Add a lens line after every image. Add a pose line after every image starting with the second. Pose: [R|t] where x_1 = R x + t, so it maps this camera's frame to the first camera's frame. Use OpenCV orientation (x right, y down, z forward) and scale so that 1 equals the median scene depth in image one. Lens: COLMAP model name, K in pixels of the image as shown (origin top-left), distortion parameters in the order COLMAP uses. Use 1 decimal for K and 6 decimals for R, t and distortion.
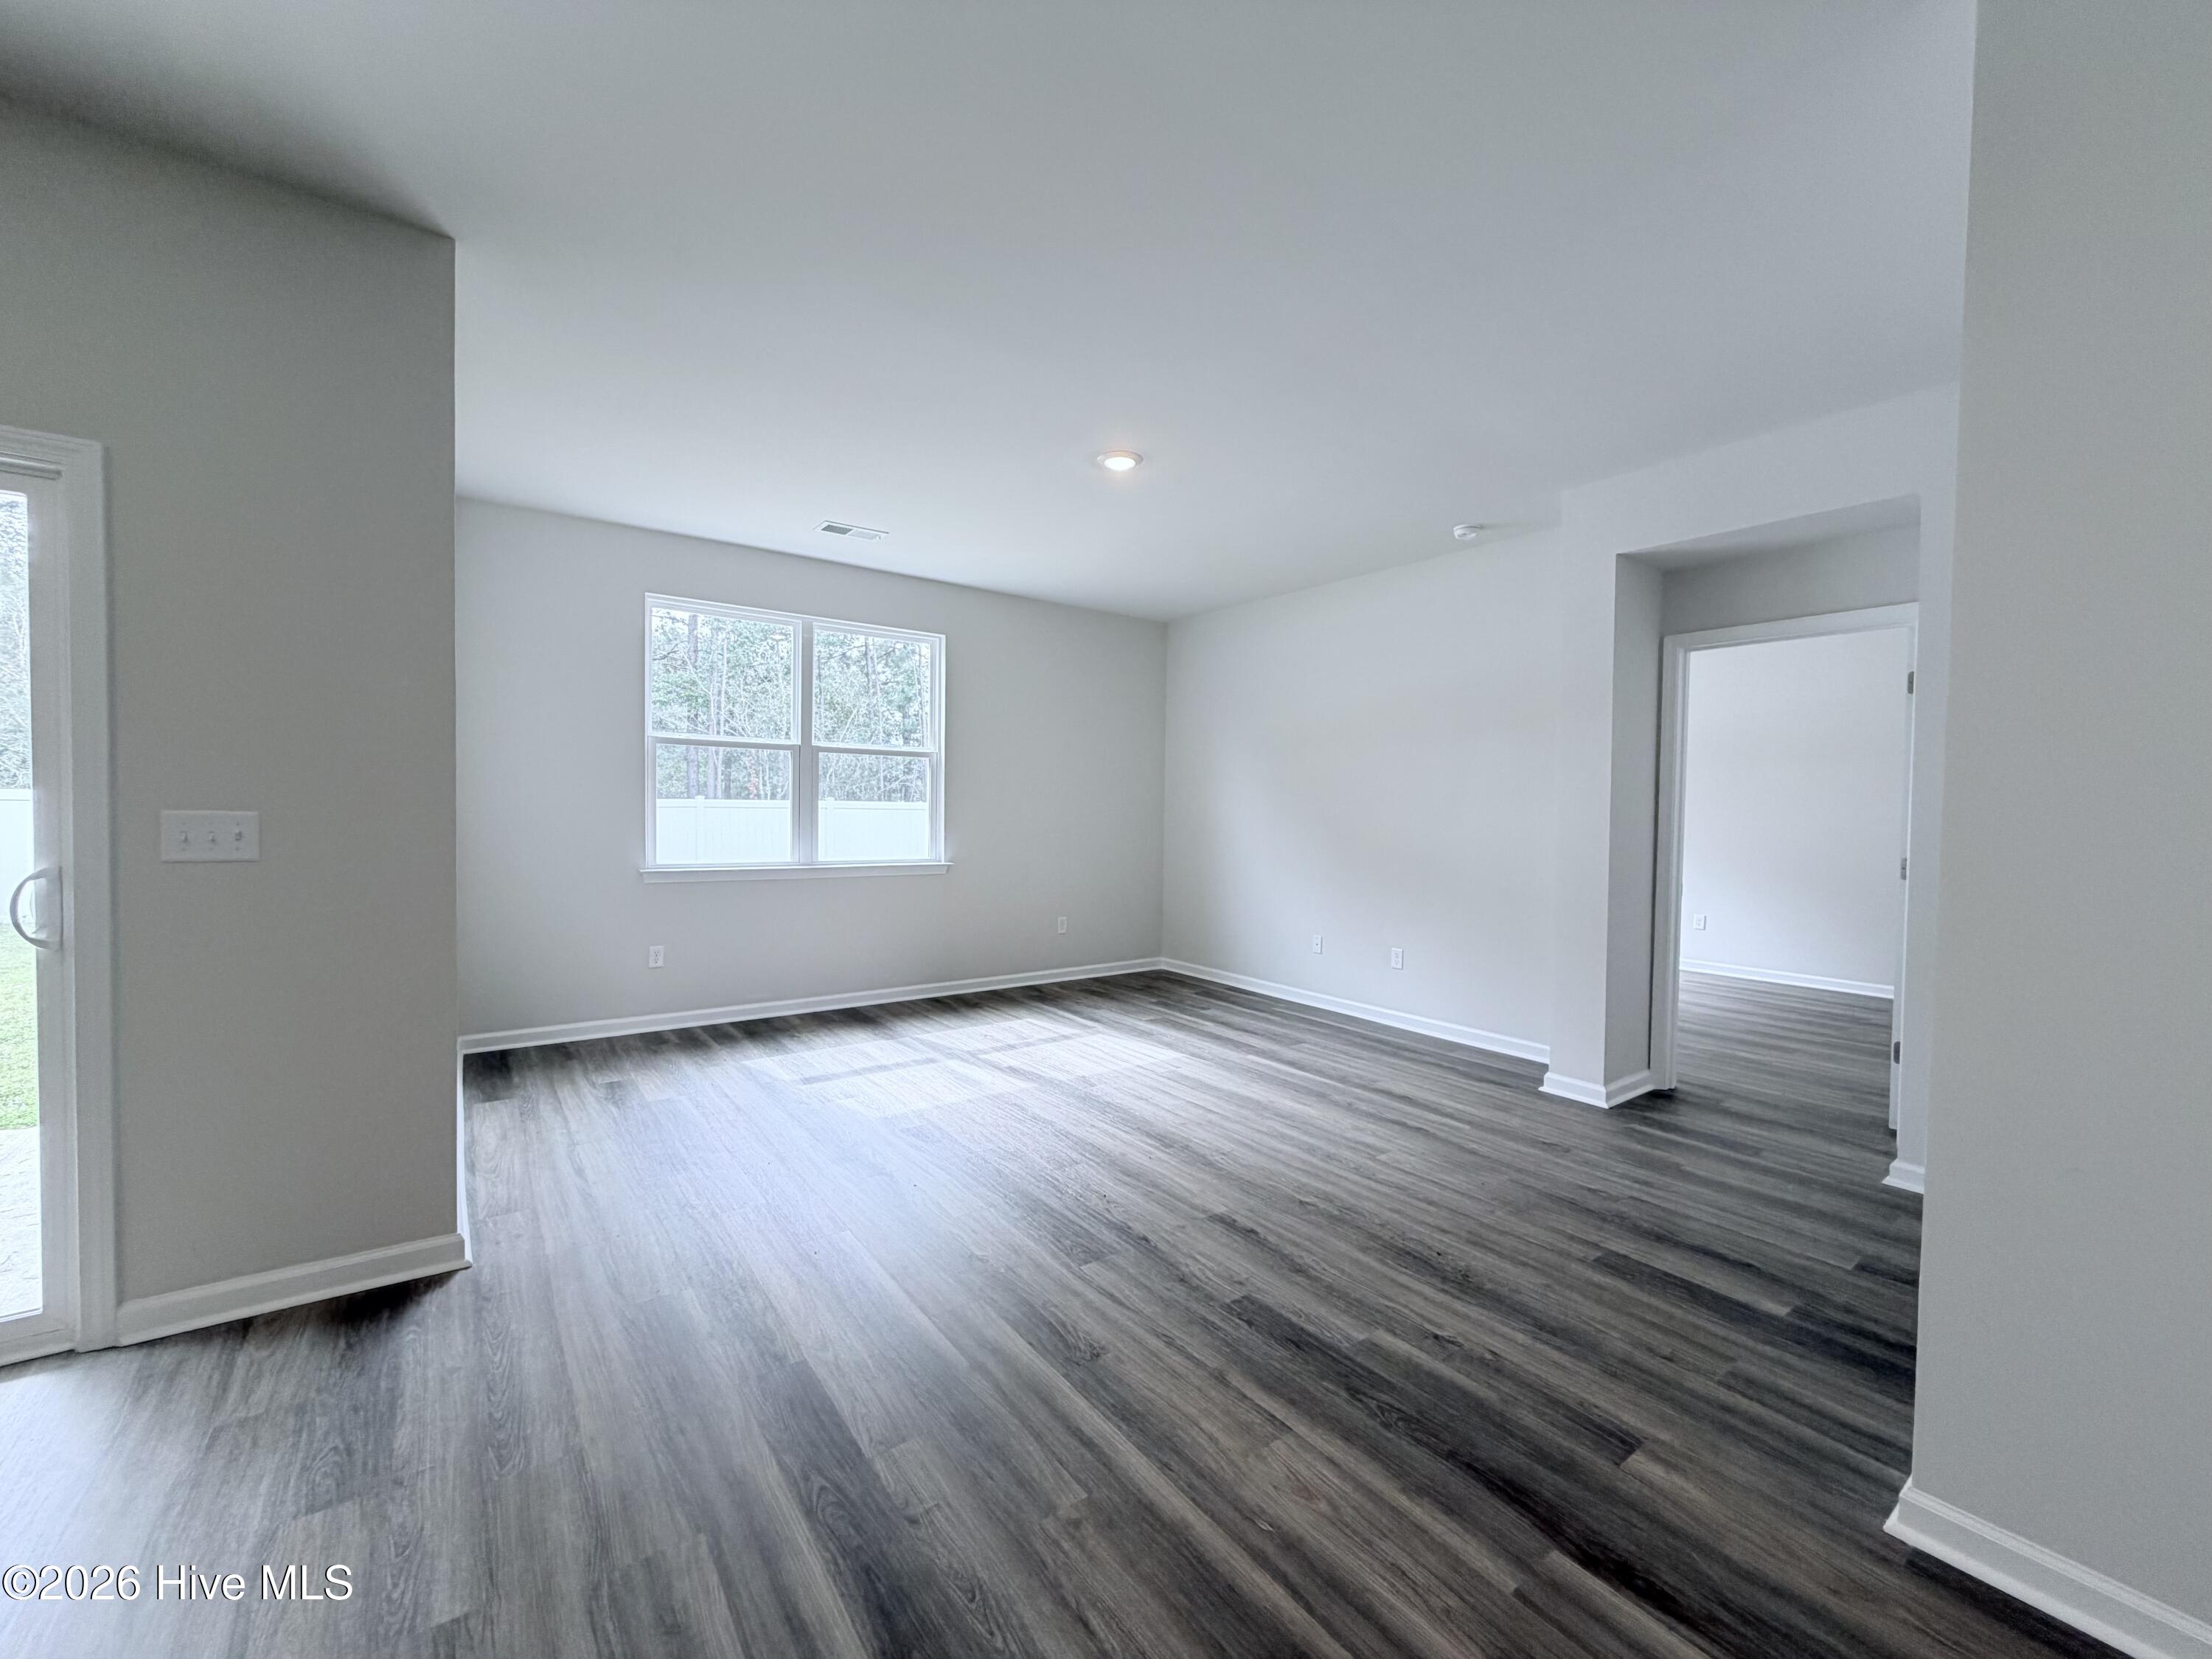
lens RADIAL K [[880.3, 0, 1094.0], [0, 880.3, 832.8], [0, 0, 1]] dist [0.001261, -0.000158]
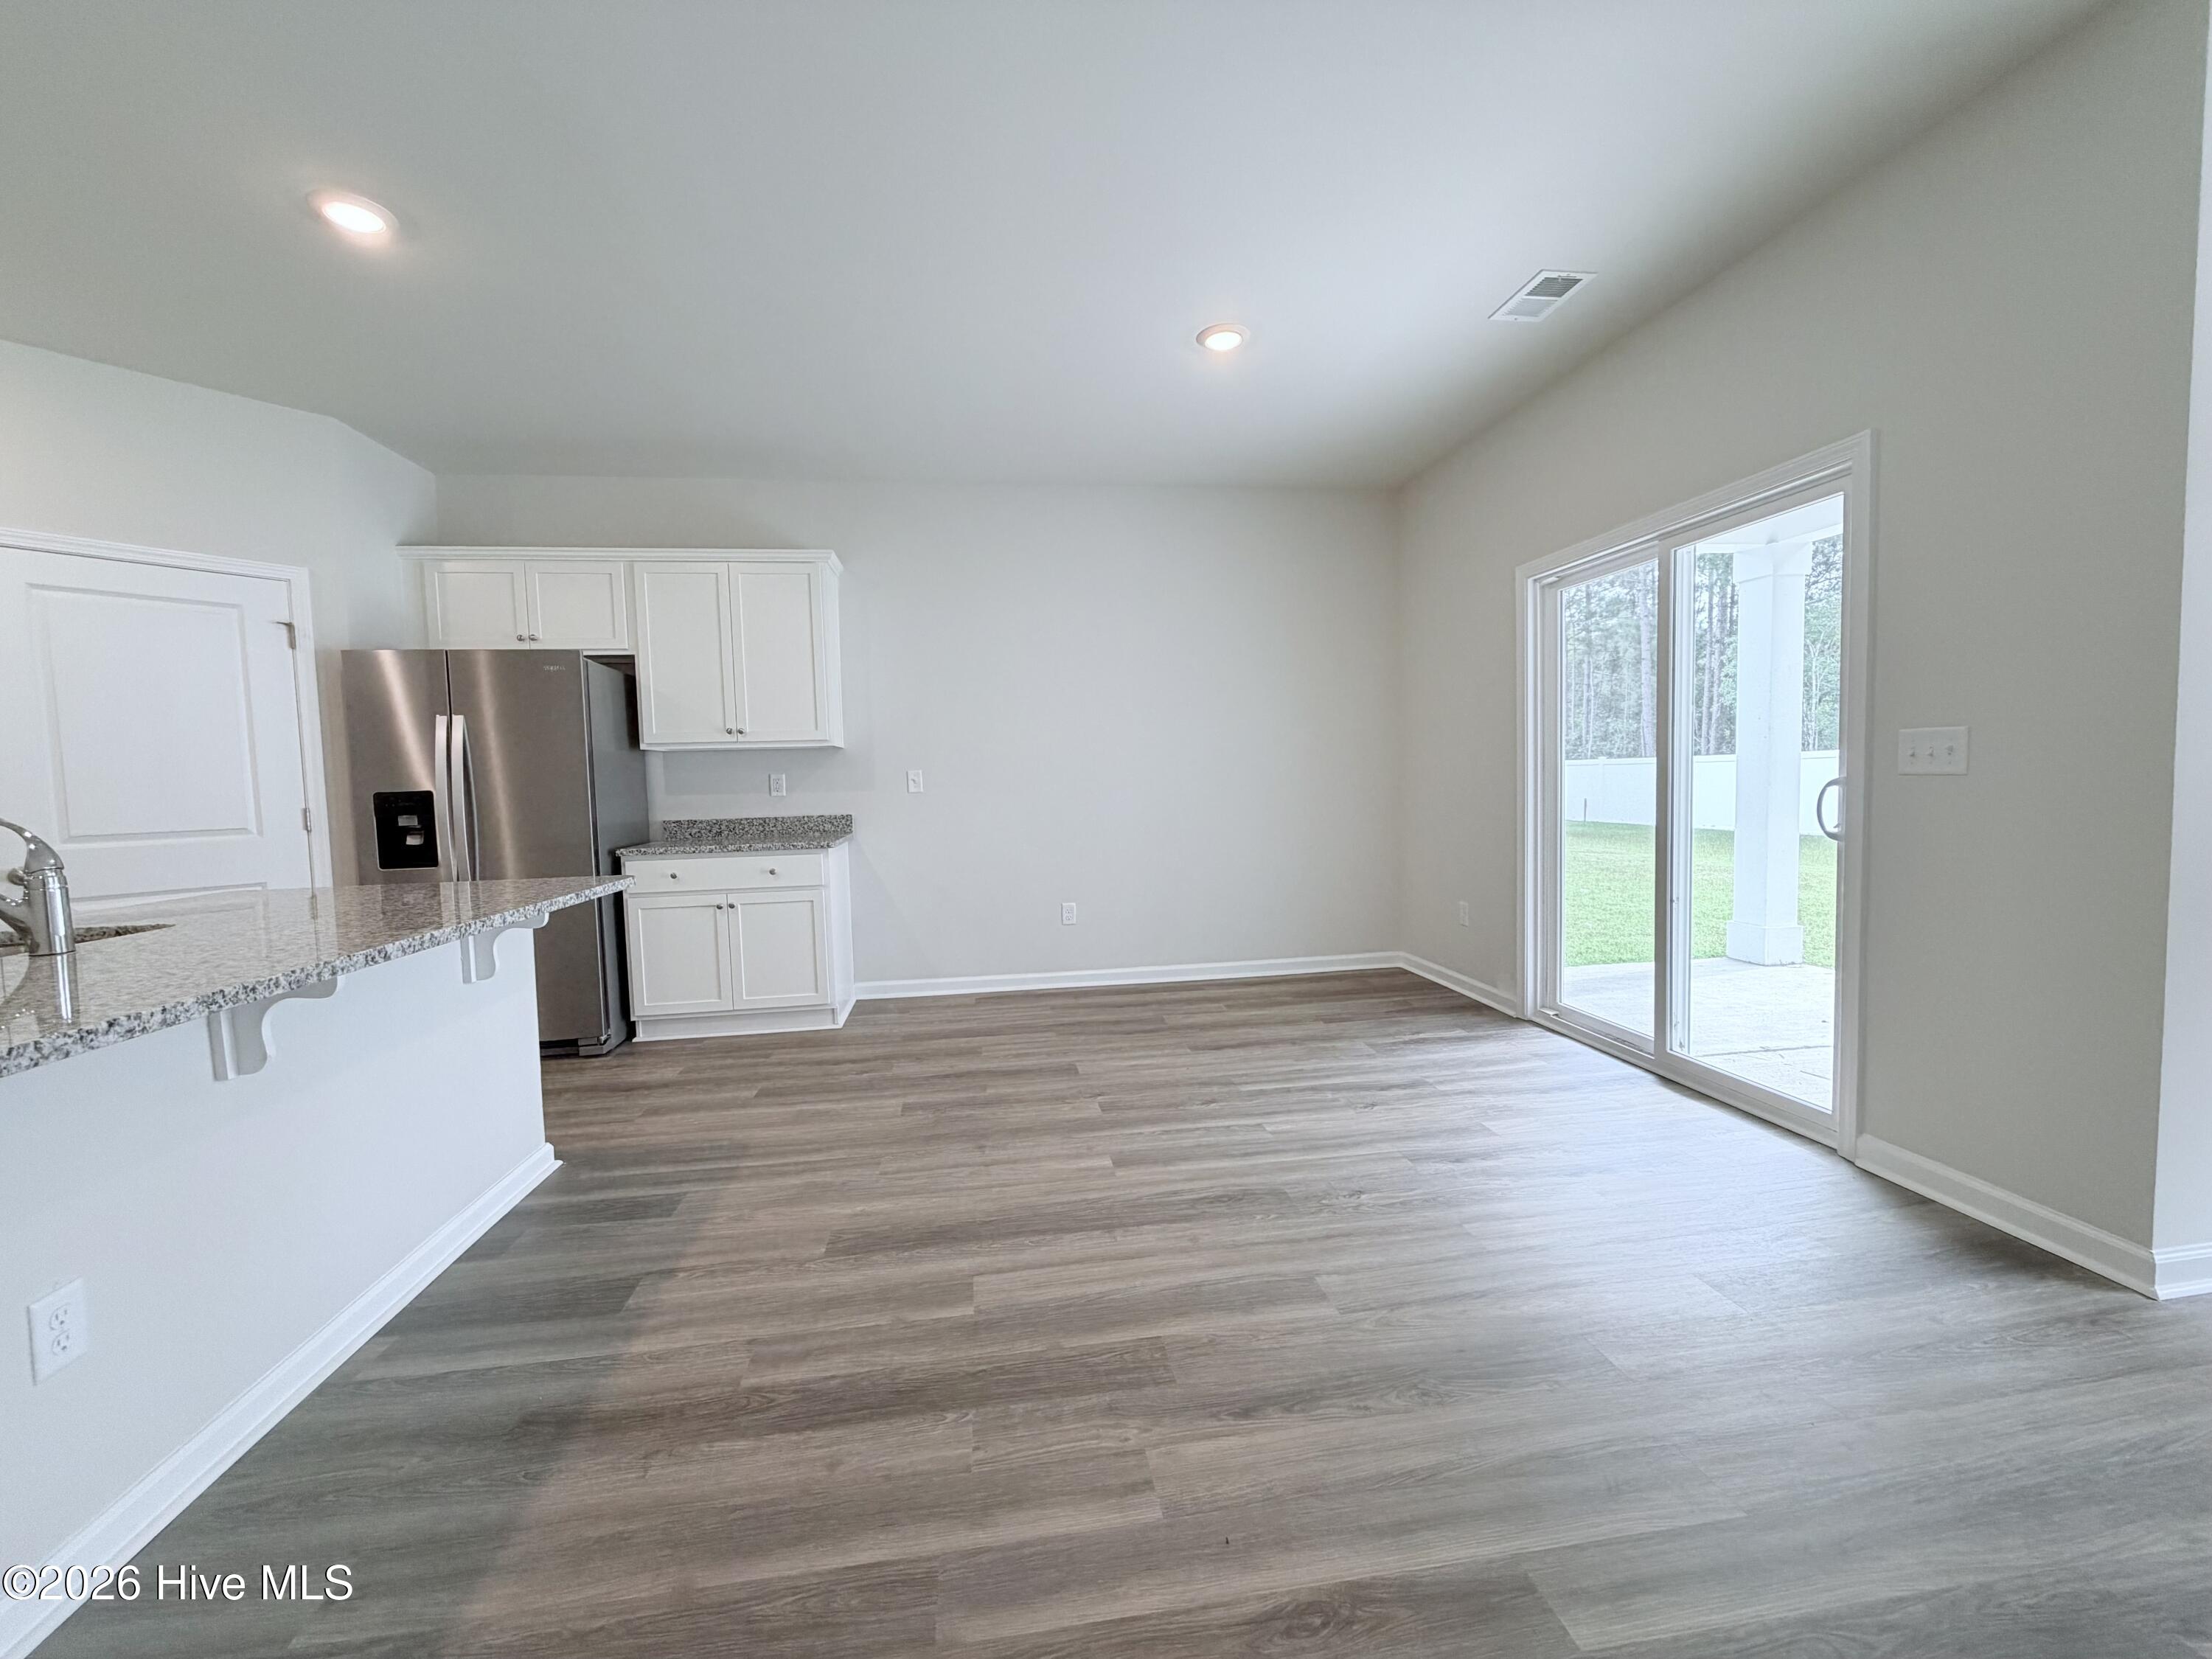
lens RADIAL K [[880.3, 0, 1099.6], [0, 880.3, 829.7], [0, 0, 1]] dist [0.001261, -0.000158]
pose [[-0.464765, 0.050928, -0.883968, 0.221858], [-0.003810, 0.998220, 0.059513, 0.019768], [0.885426, 0.031028, -0.463743, 0.296146]]
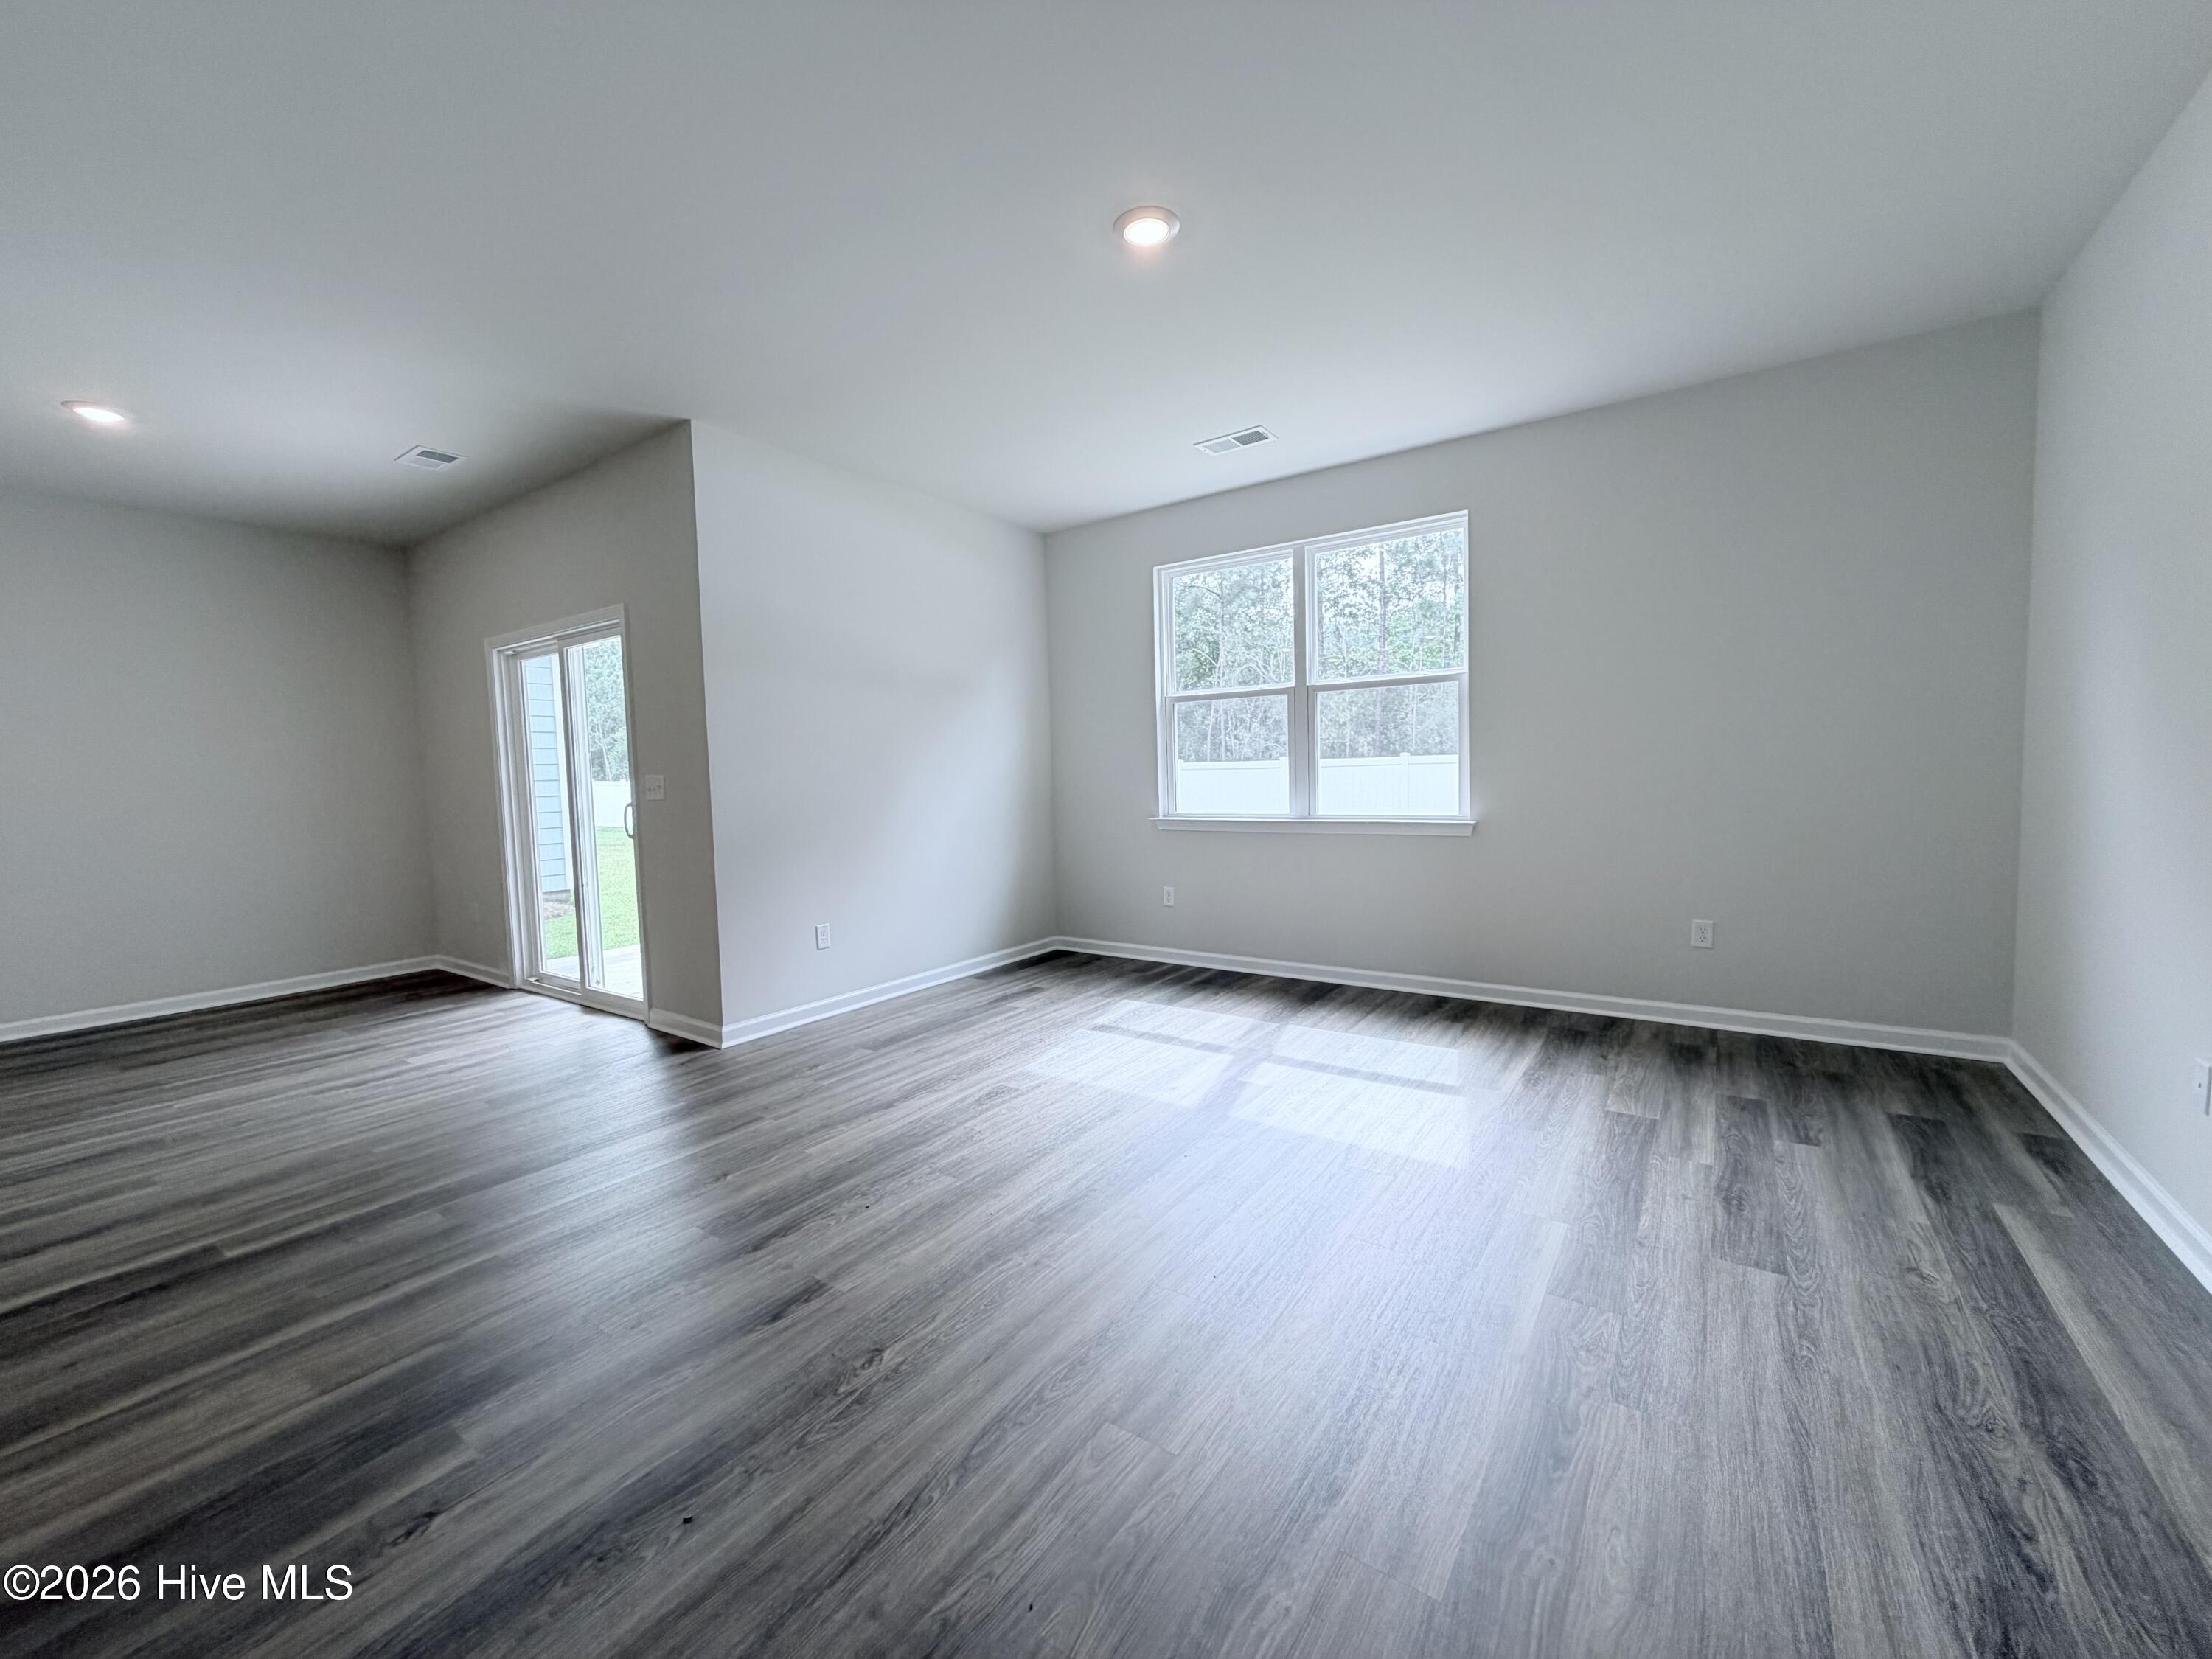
lens RADIAL K [[880.3, 0, 1098.3], [0, 880.3, 826.4], [0, 0, 1]] dist [0.001261, -0.000158]
pose [[0.324139, 0.035550, -0.945341, 0.597650], [0.006762, 0.999181, 0.039894, 0.009441], [0.945985, -0.019324, 0.323634, 0.646398]]
